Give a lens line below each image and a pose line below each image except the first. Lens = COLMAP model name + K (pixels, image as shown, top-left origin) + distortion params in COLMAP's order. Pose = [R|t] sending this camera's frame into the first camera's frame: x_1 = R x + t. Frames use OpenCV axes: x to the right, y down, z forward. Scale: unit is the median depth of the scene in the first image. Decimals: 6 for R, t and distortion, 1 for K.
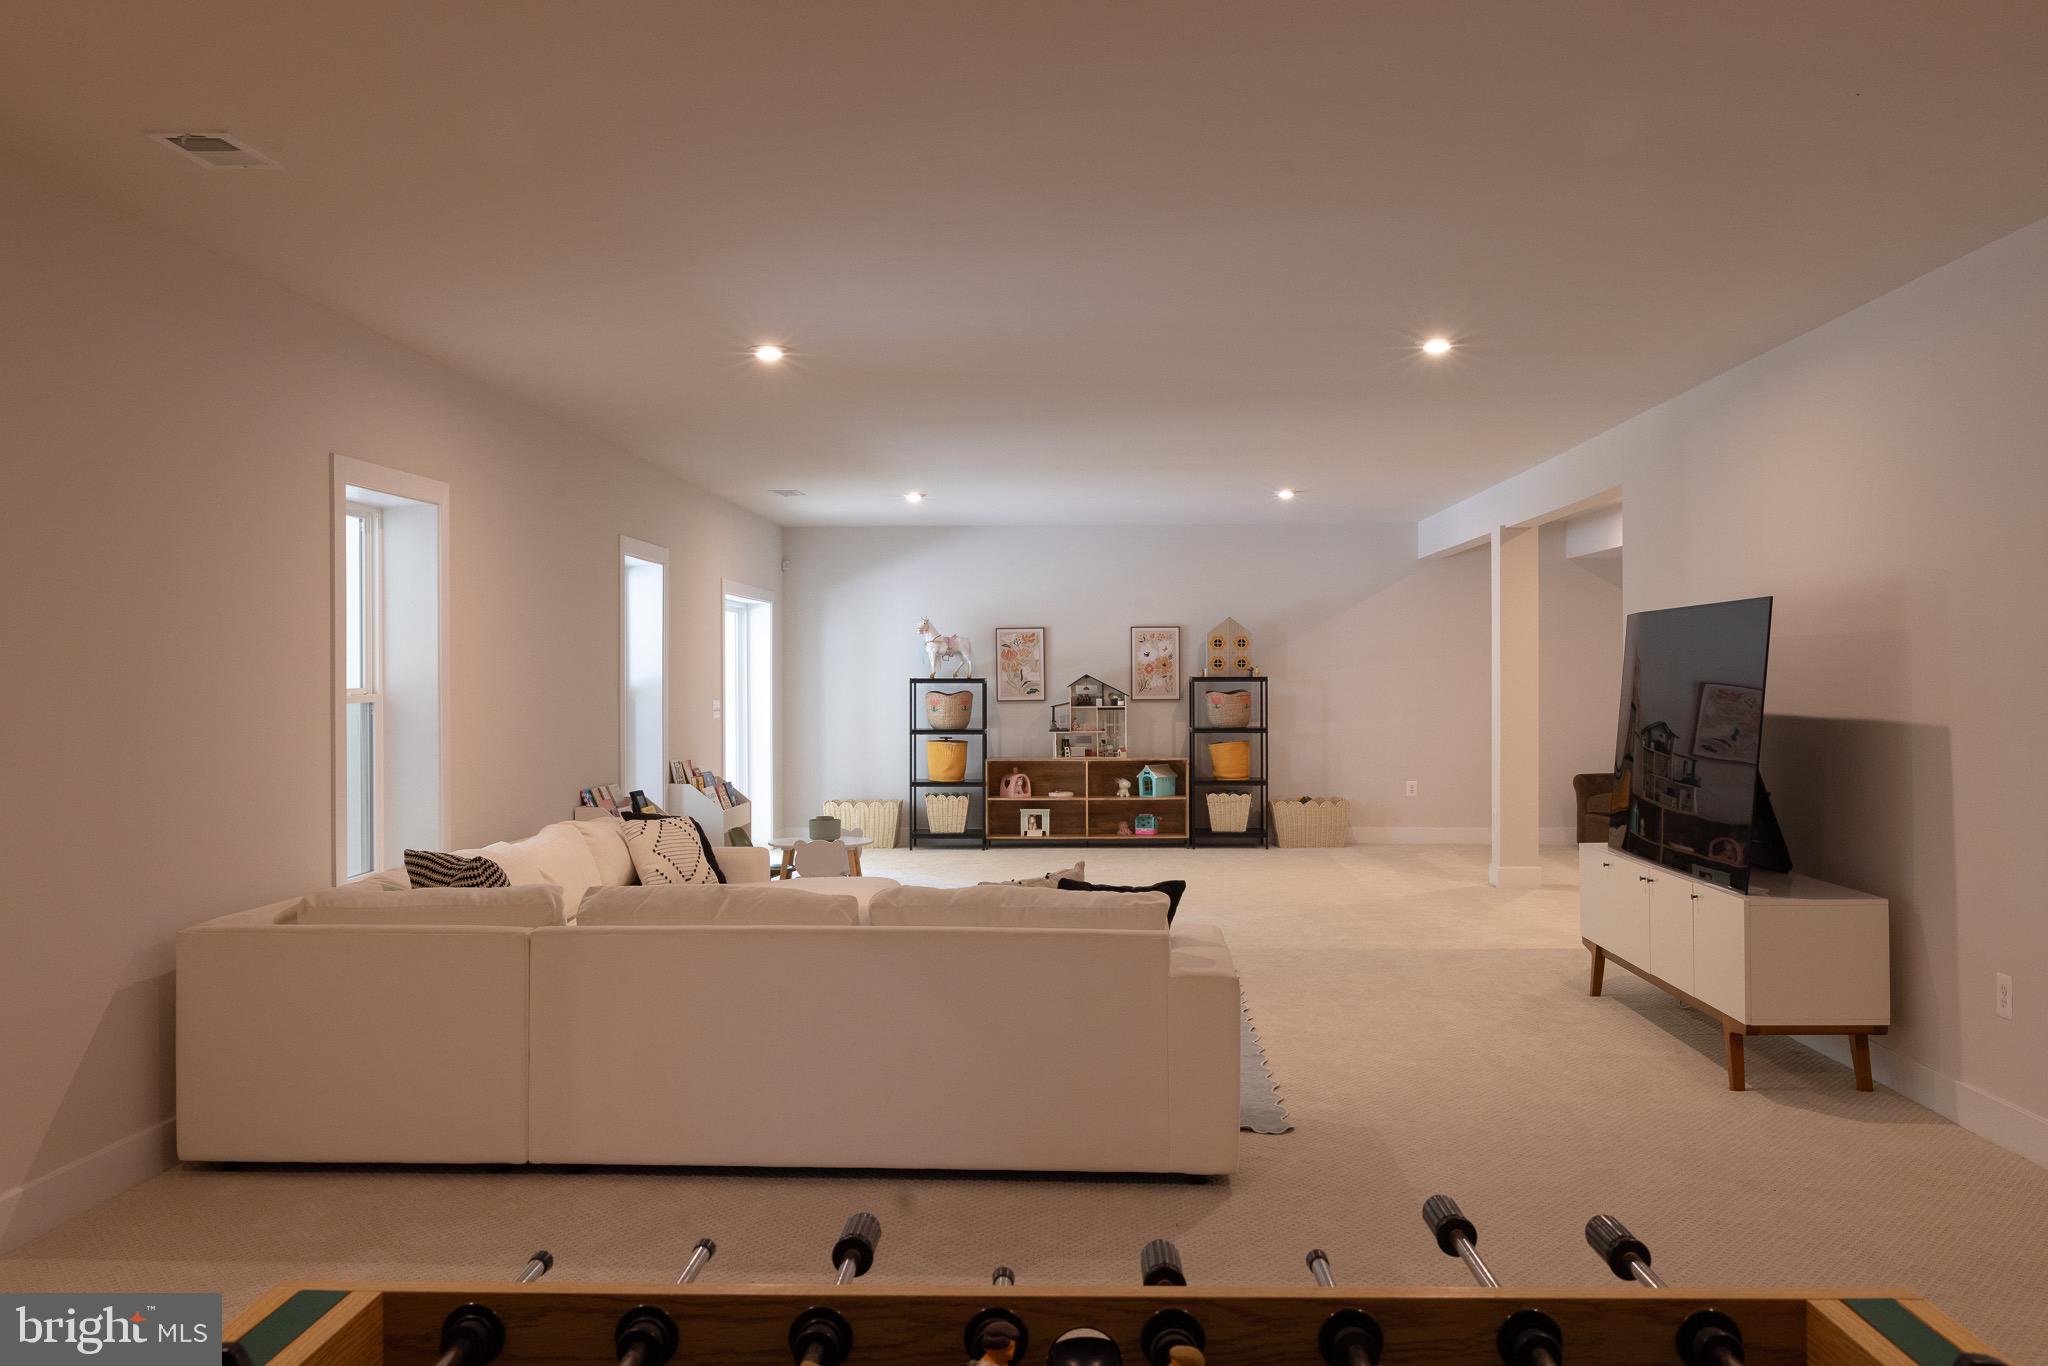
lens RADIAL K [[1800.2, 0, 1015.7], [0, 1800.2, 689.8], [0, 0, 1]] dist [-0.001119, 0.008516]
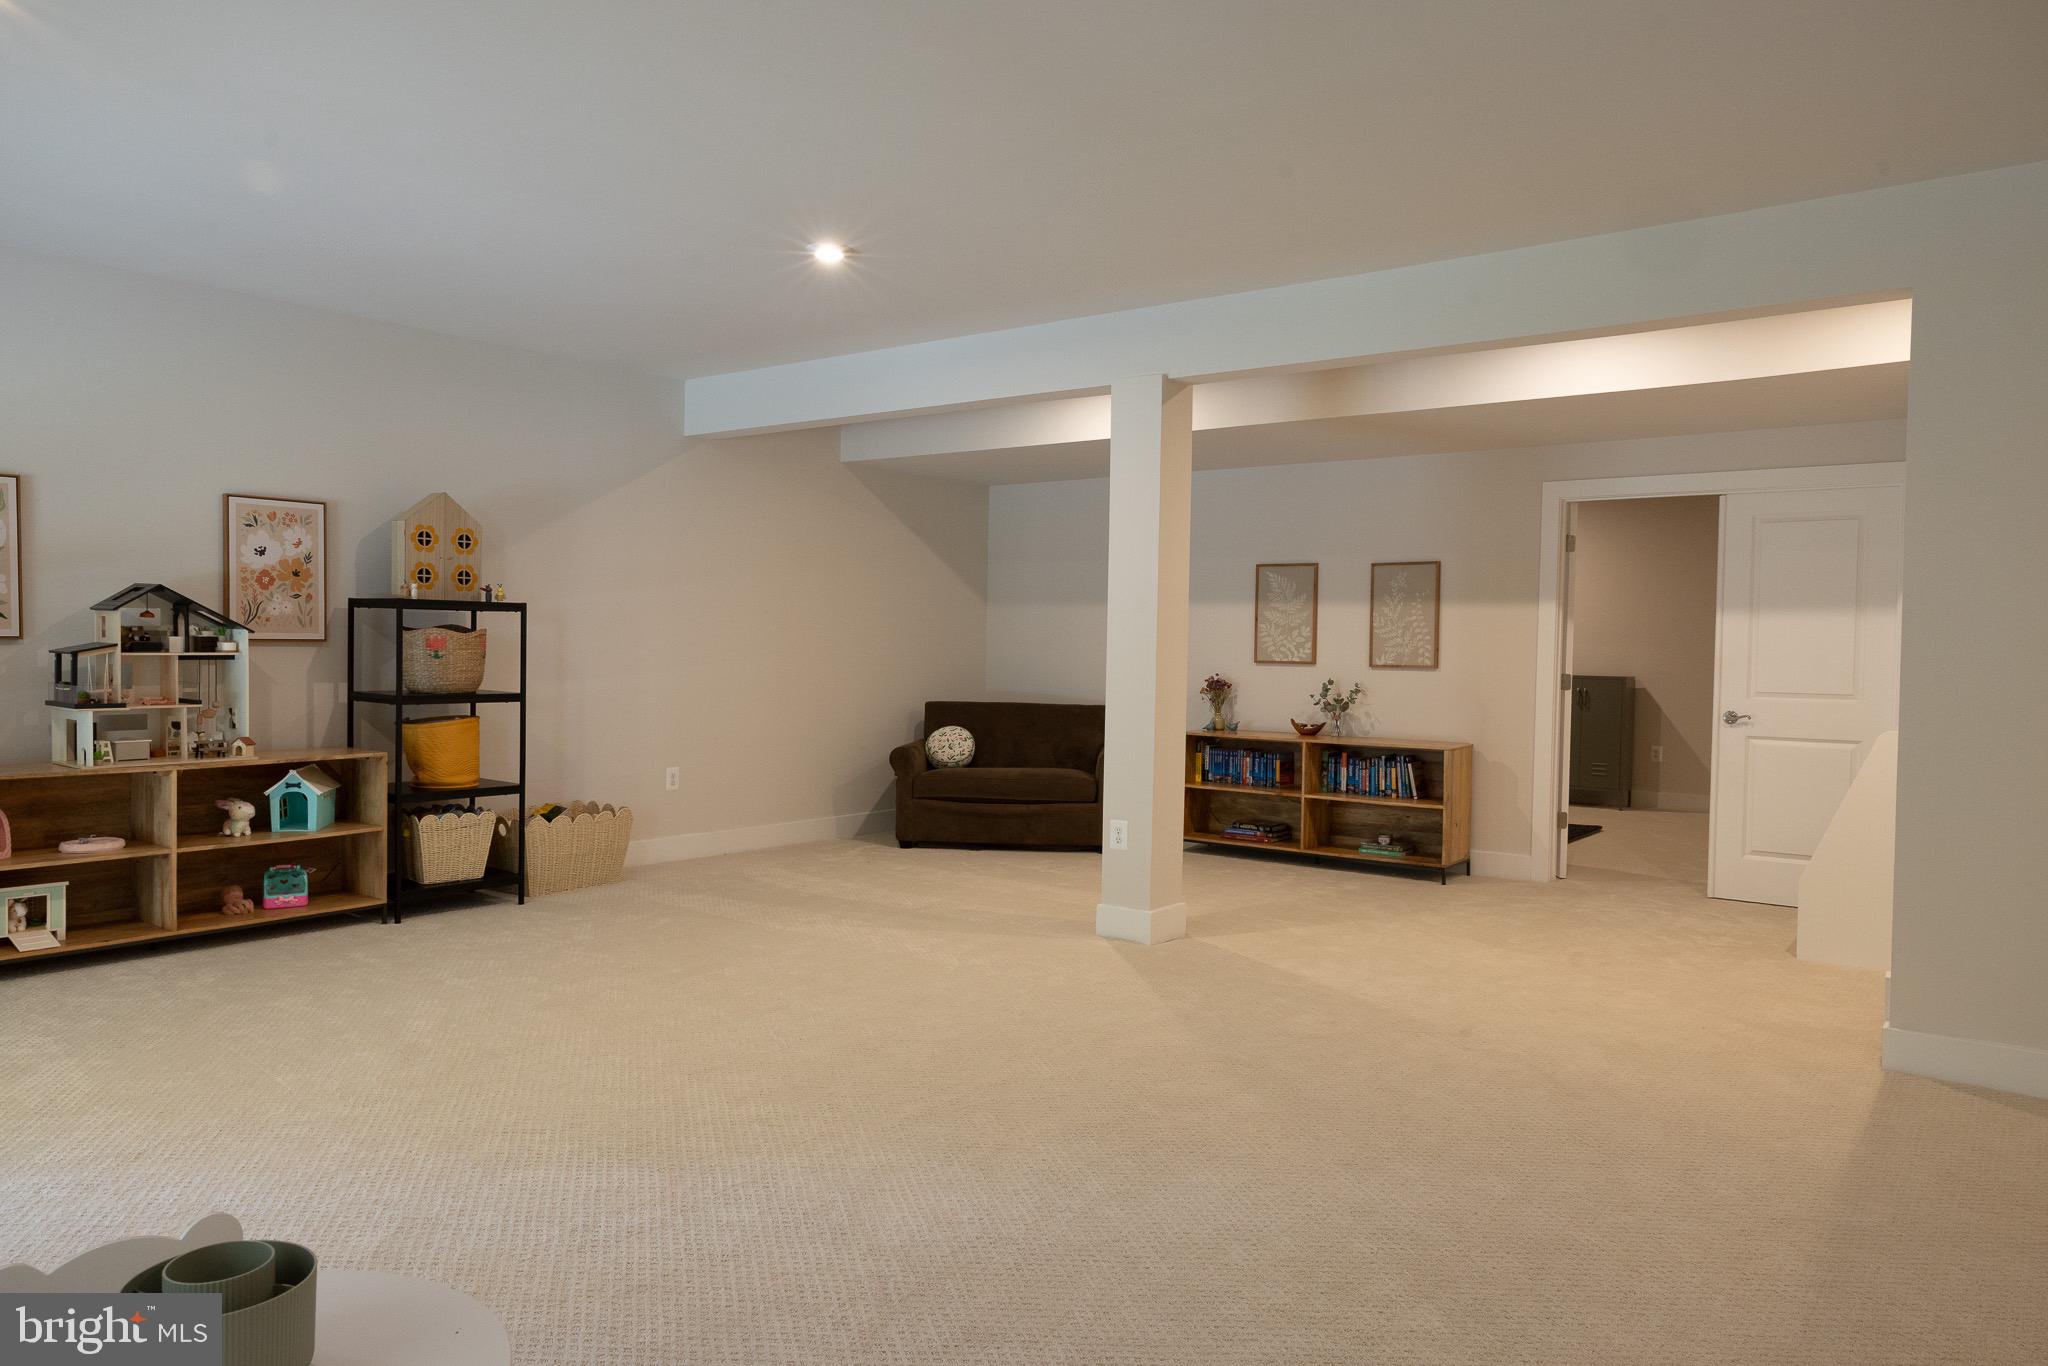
lens RADIAL K [[1365.4, 0, 1026.3], [0, 1365.4, 679.5], [0, 0, 1]] dist [0.001736, 0.001598]
pose [[0.571153, -0.008034, 0.820804, -0.123437], [-0.012542, 0.999750, 0.018513, 0.006923], [-0.820747, -0.020868, 0.570910, 0.612060]]
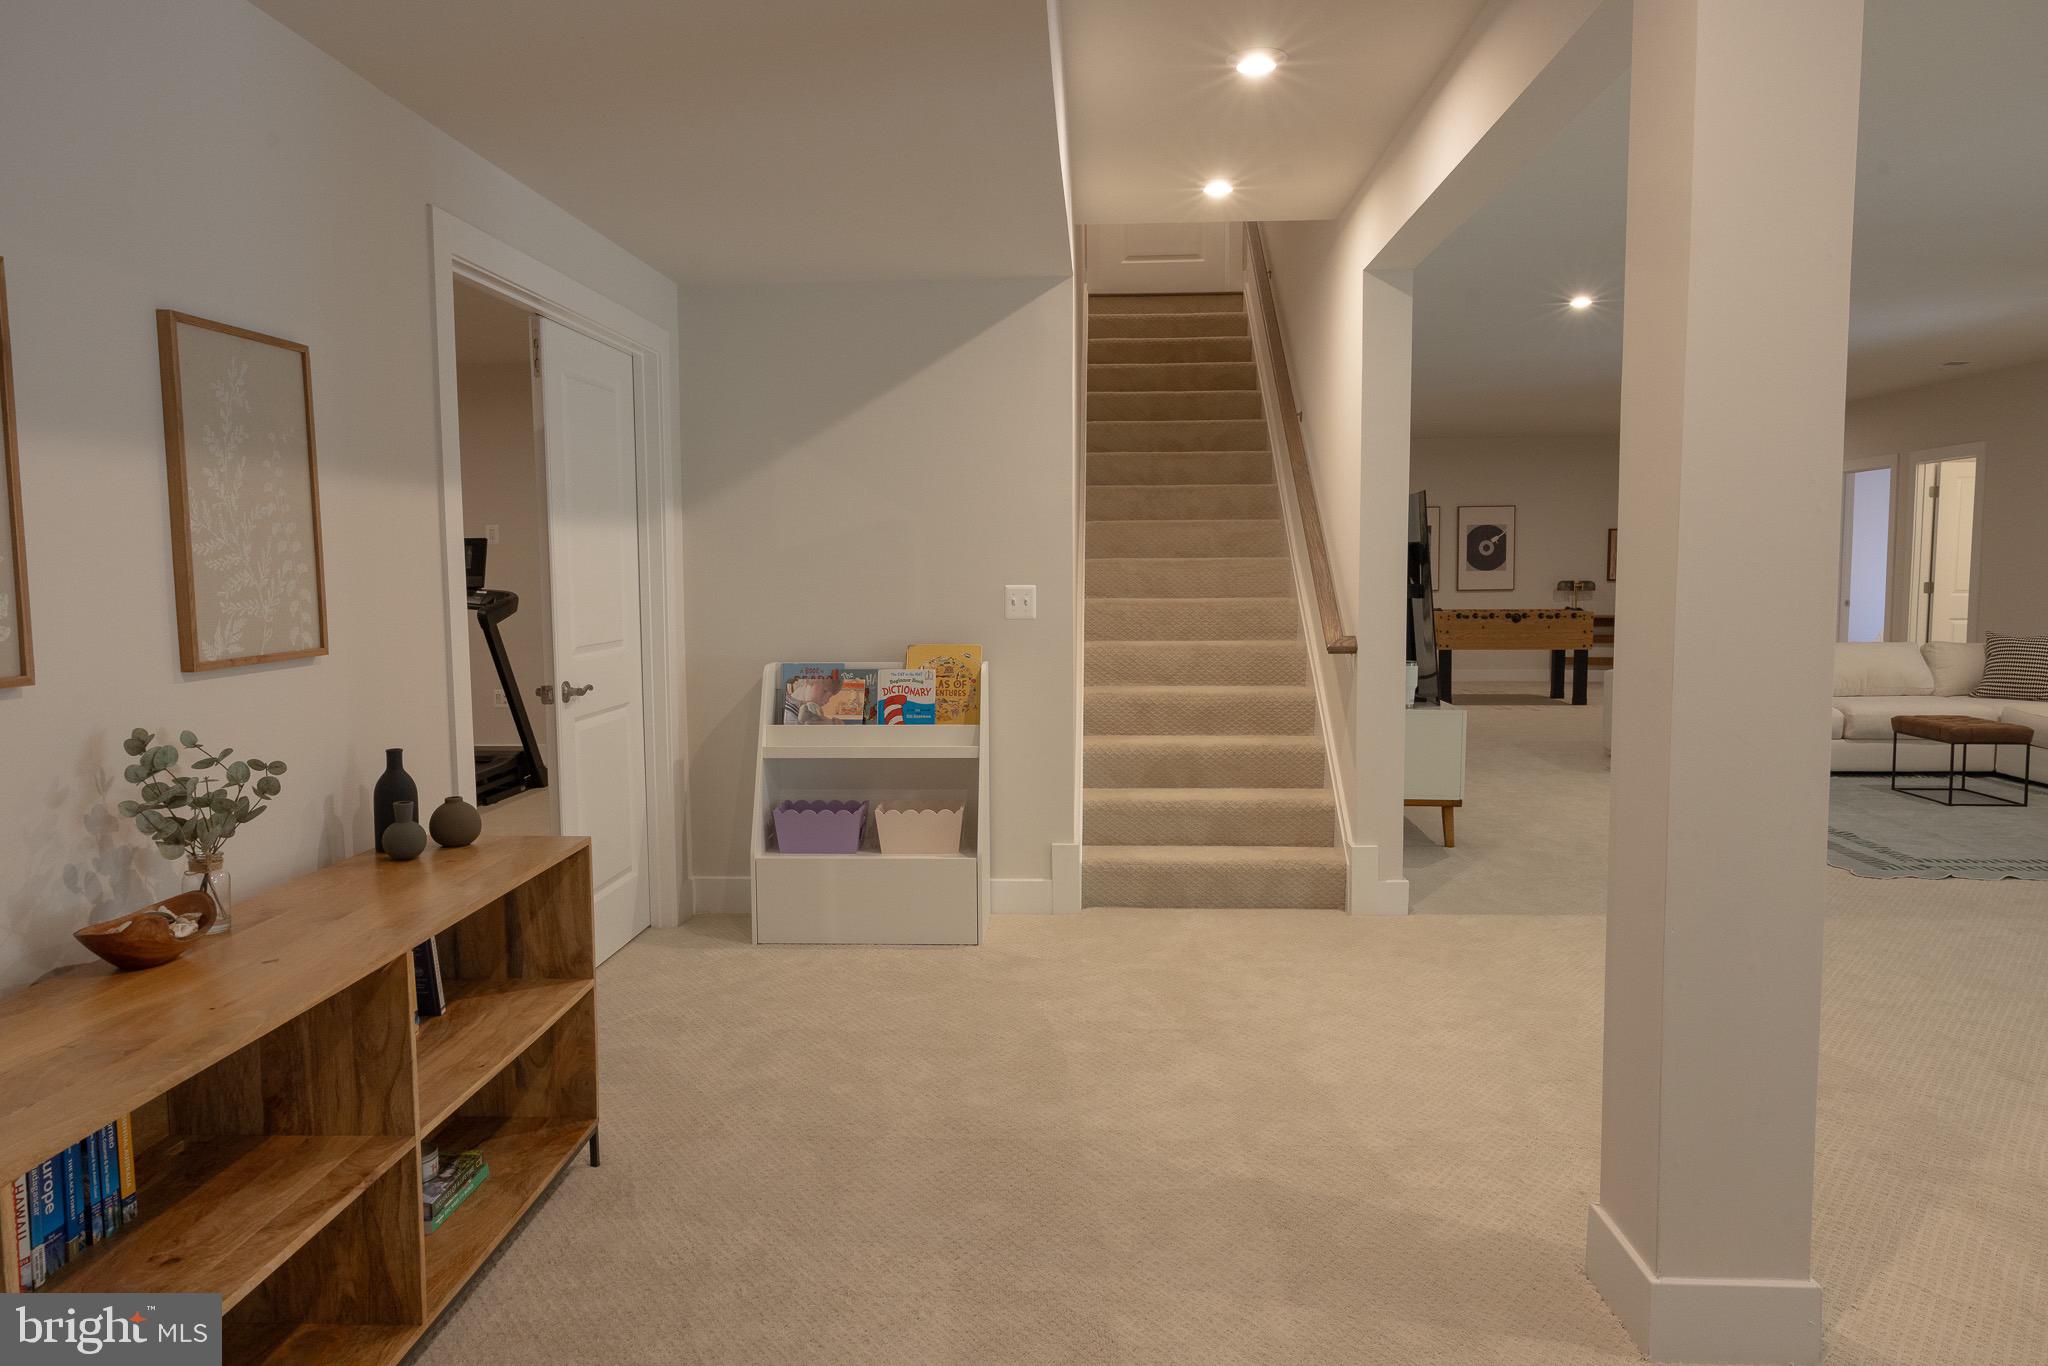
lens RADIAL K [[1365.4, 0, 1026.3], [0, 1365.4, 679.5], [0, 0, 1]] dist [0.001736, 0.001598]
pose [[-0.999946, 0.009645, 0.003892, 0.305430], [0.009959, 0.995797, 0.091047, -0.002343], [-0.002998, 0.091081, -0.995839, 0.969918]]
